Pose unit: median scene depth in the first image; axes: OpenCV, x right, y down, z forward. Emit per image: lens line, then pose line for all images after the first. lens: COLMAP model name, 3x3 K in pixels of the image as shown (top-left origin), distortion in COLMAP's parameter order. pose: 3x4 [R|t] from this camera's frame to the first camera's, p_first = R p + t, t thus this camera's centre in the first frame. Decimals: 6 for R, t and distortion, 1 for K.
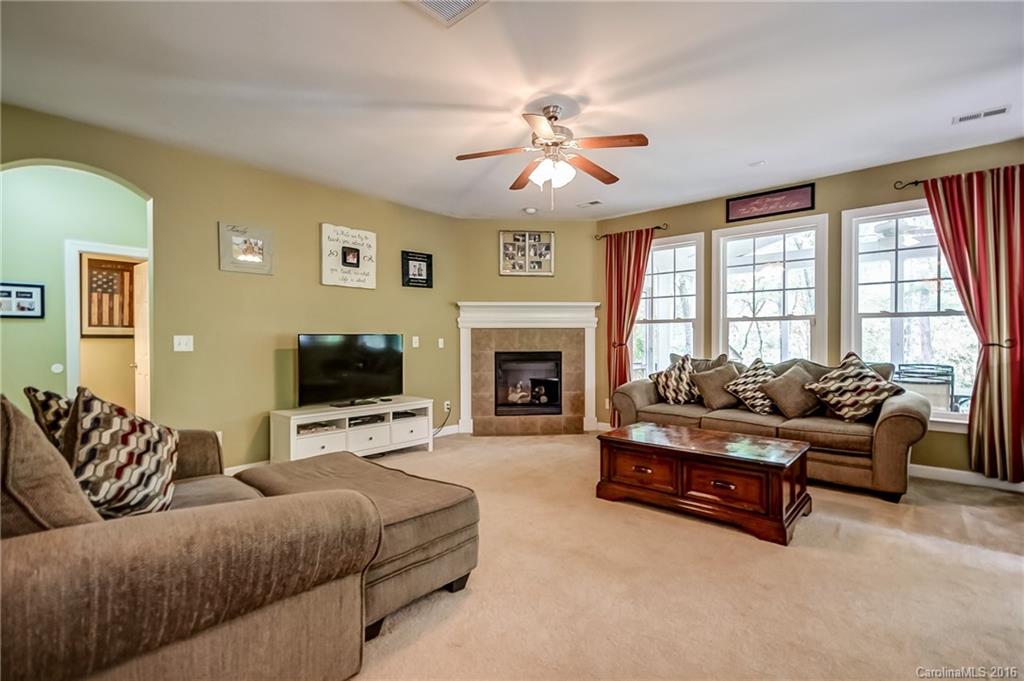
lens RADIAL K [[467.7, 0, 507.9], [0, 467.7, 339.0], [0, 0, 1]] dist [0.000302, -0.004612]
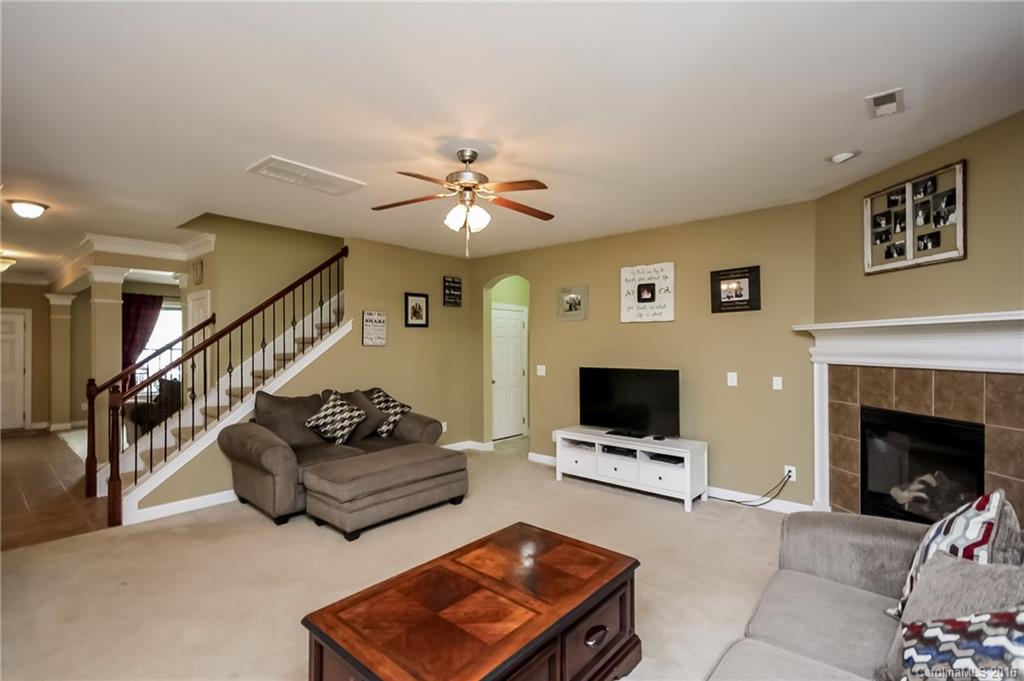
lens RADIAL K [[467.7, 0, 515.4], [0, 467.7, 348.8], [0, 0, 1]] dist [0.000302, -0.004612]
pose [[0.017090, 0.002609, -0.999851, 0.605809], [-0.008177, 0.999964, 0.002470, -0.045844], [0.999821, 0.008133, 0.017111, 0.610953]]
